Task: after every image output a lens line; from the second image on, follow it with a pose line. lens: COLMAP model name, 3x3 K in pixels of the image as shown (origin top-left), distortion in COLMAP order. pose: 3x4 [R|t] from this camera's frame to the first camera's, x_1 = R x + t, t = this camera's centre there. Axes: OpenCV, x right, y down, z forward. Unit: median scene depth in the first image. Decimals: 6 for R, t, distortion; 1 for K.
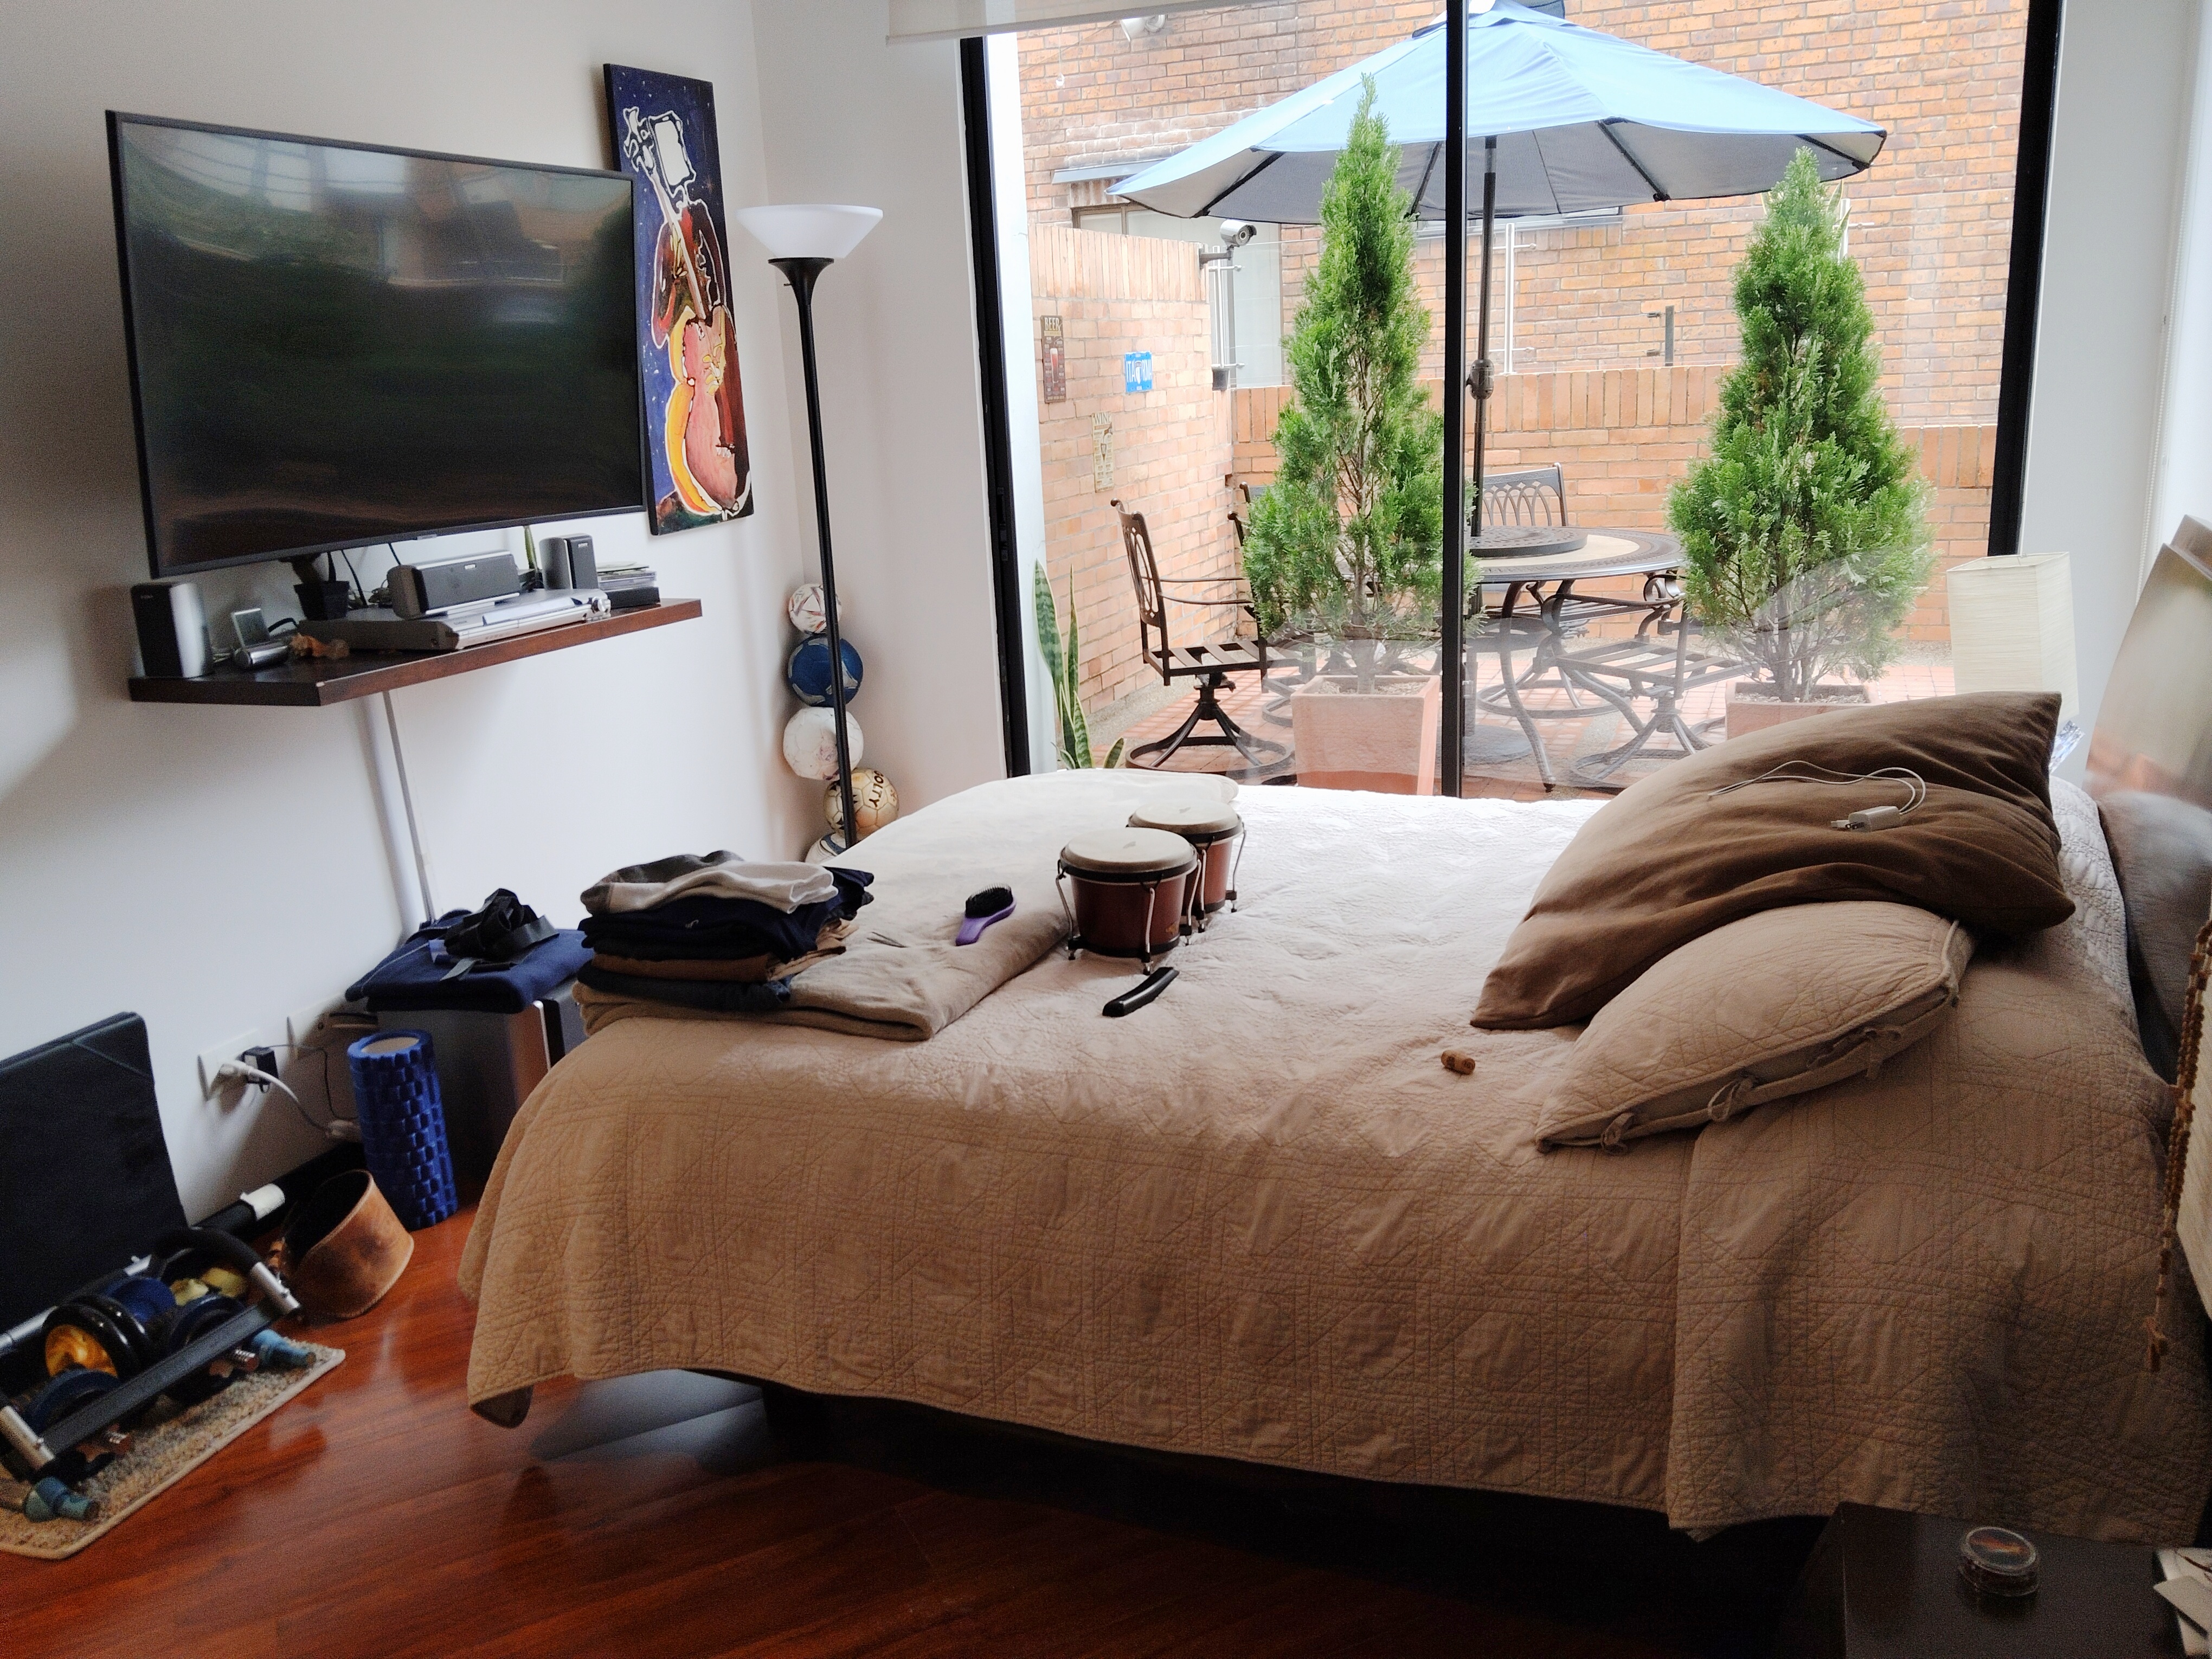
lens RADIAL K [[1760.1, 0, 1099.9], [0, 1760.1, 802.0], [0, 0, 1]] dist [0.089184, -0.152749]
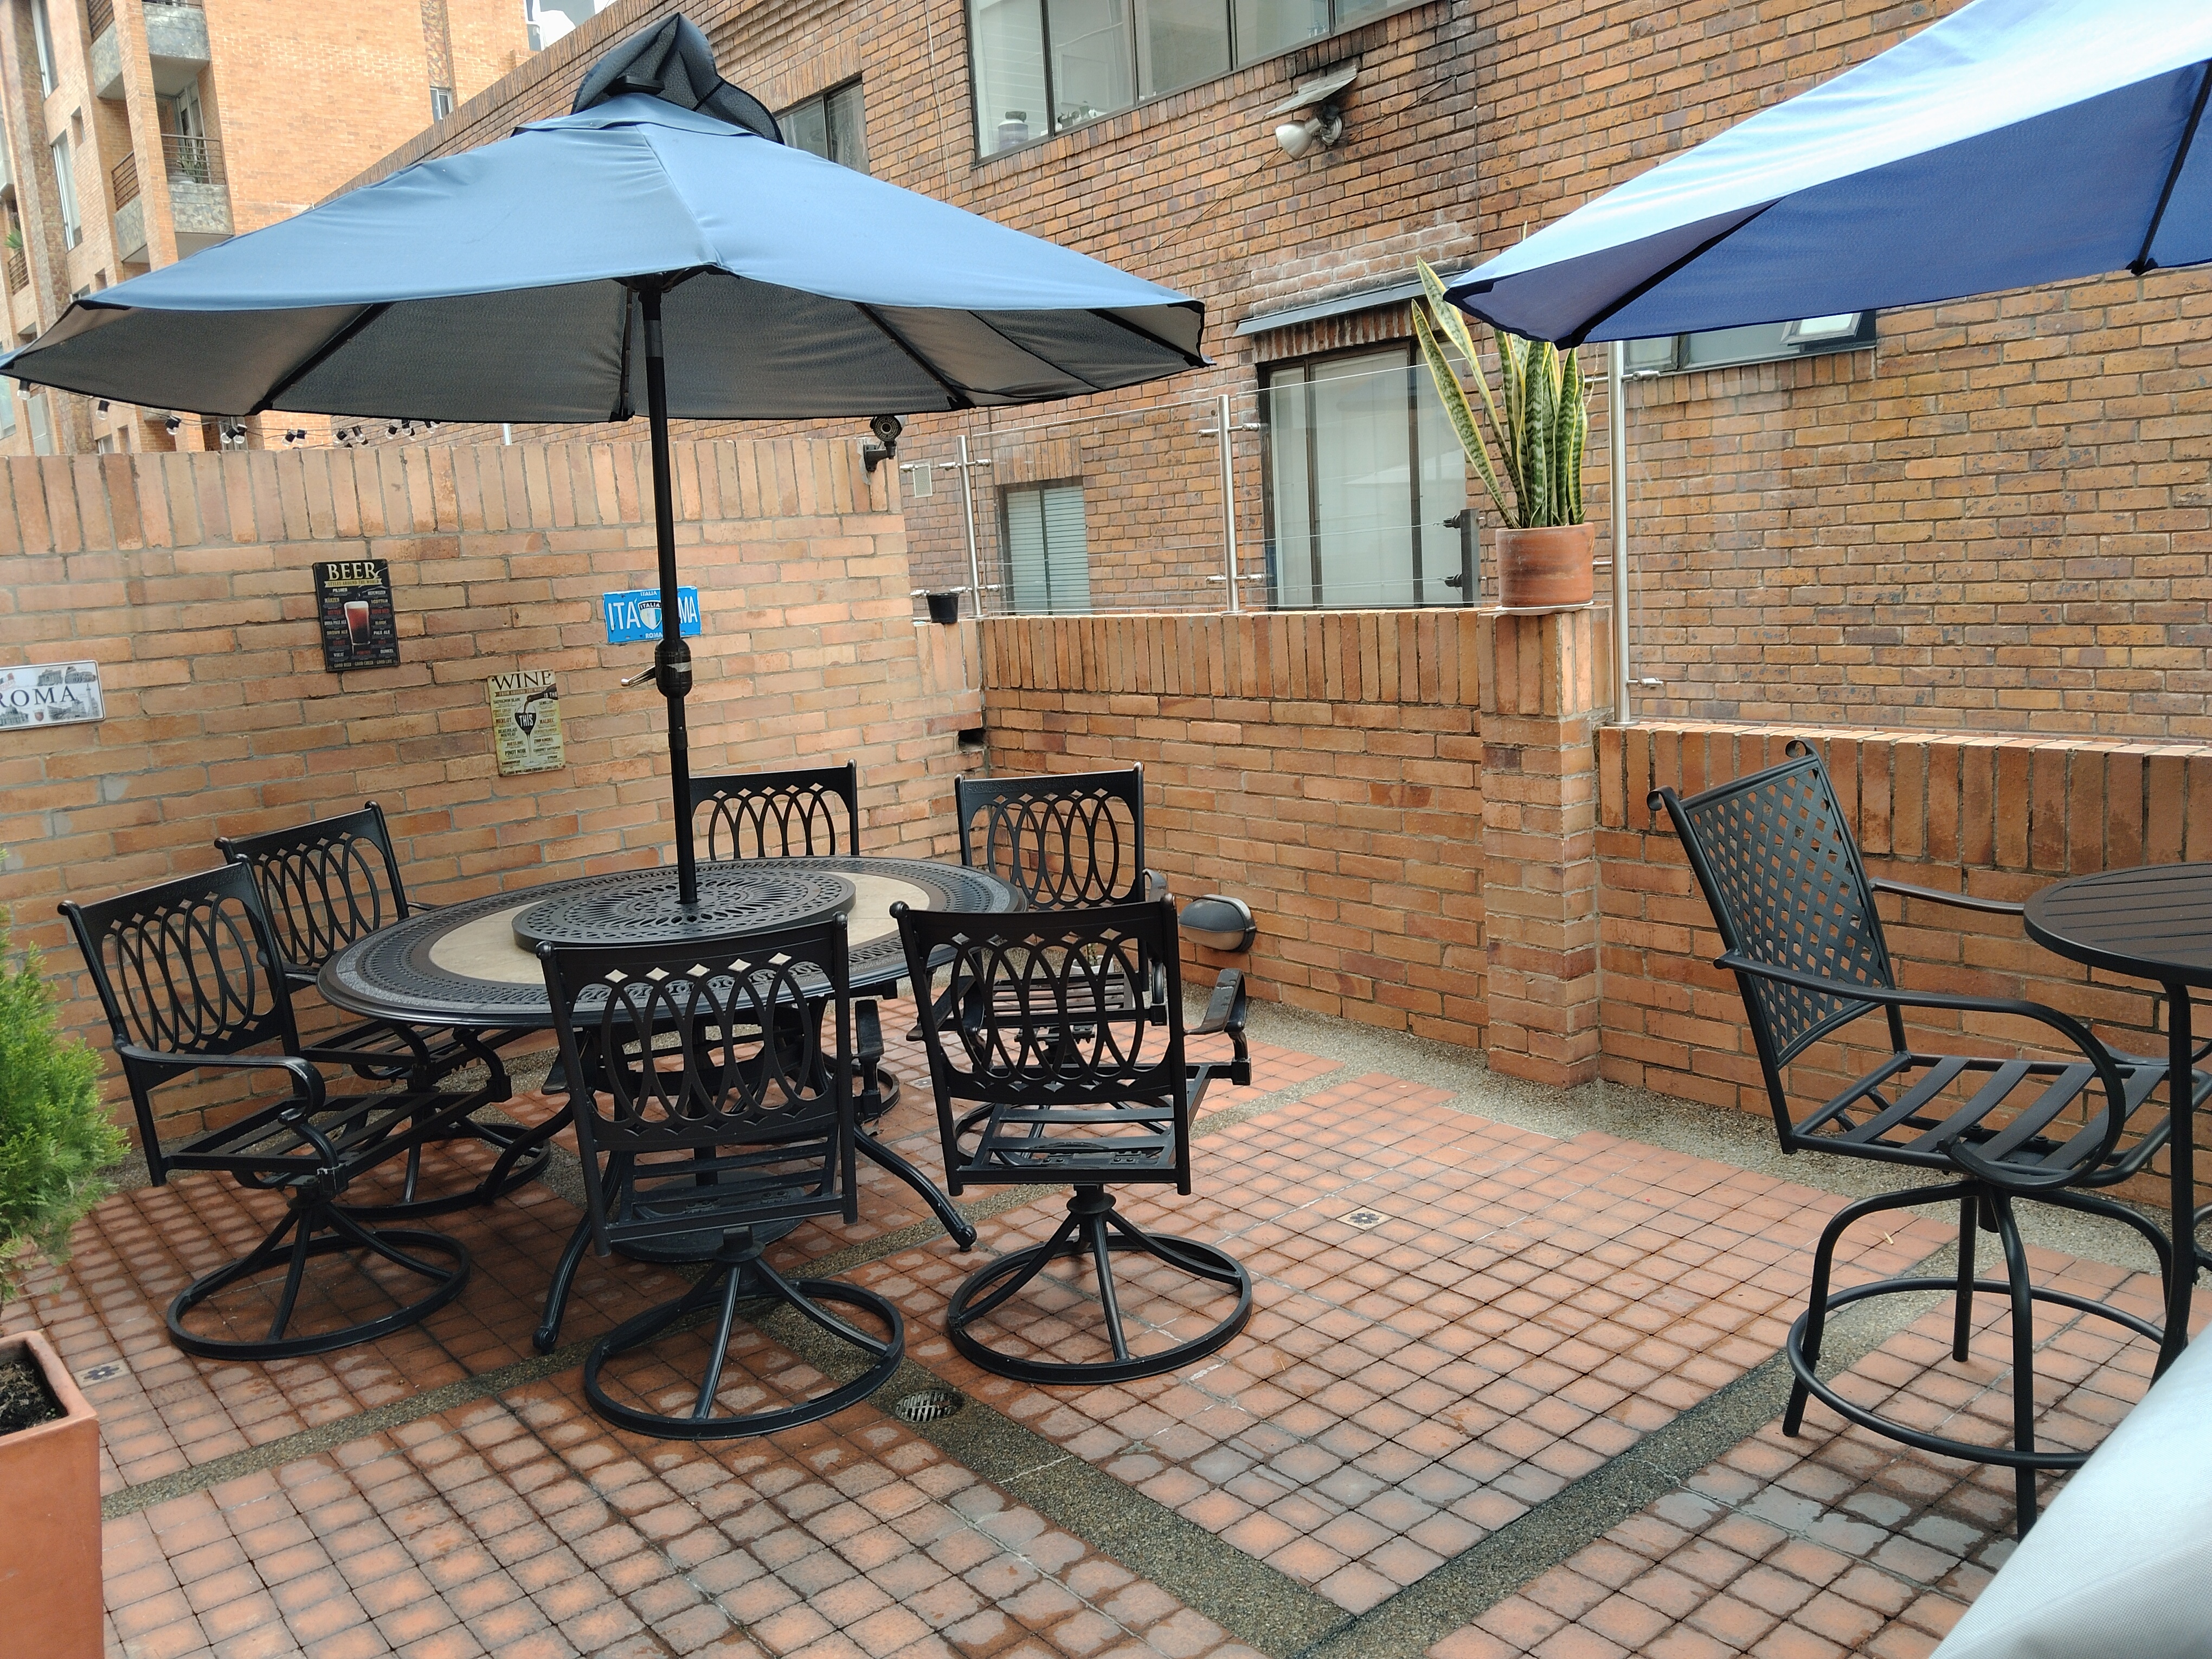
lens RADIAL K [[1754.4, 0, 1125.4], [0, 1754.4, 829.8], [0, 0, 1]] dist [0.068328, -0.118323]
pose [[0.878968, 0.066760, -0.472184, 0.483211], [-0.091288, 0.995396, -0.029196, -0.128523], [0.468061, 0.068767, 0.881016, 0.379033]]
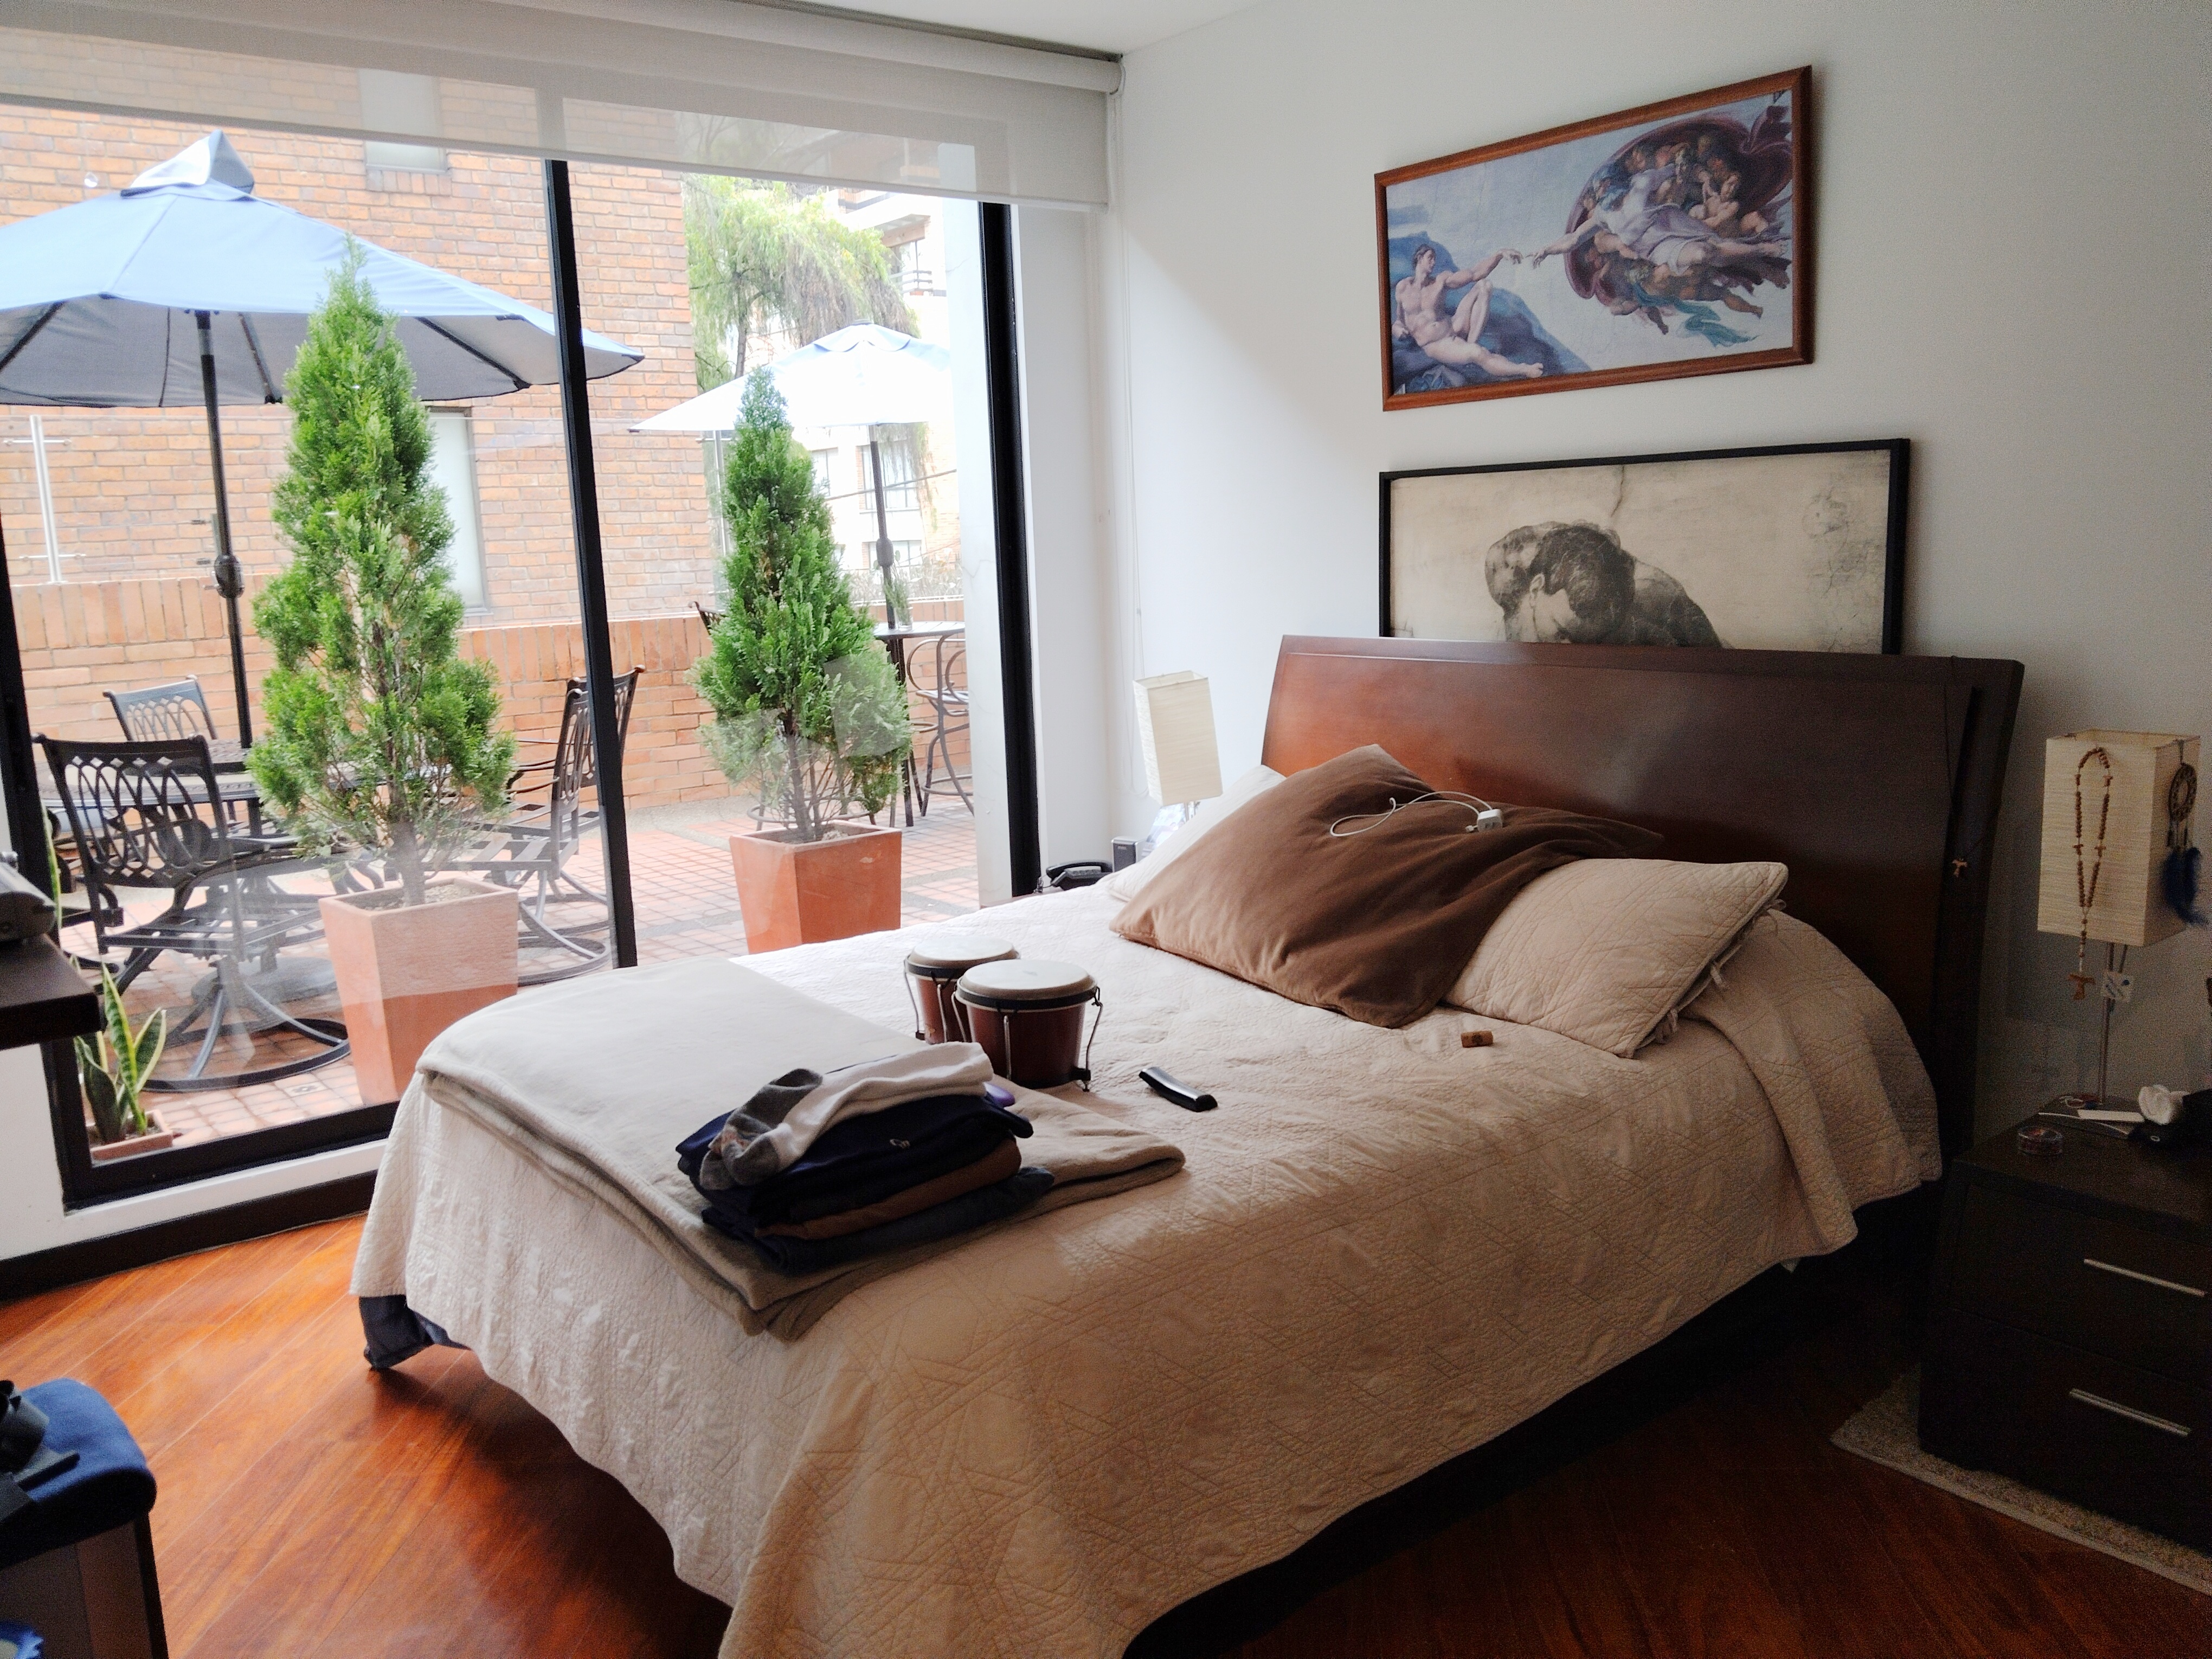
lens RADIAL K [[1760.1, 0, 1099.9], [0, 1760.1, 802.0], [0, 0, 1]] dist [0.089184, -0.152749]
pose [[0.510178, -0.110927, 0.852886, -0.248748], [0.222579, 0.974894, -0.006347, -0.017193], [-0.830769, 0.193073, 0.522059, 0.135174]]
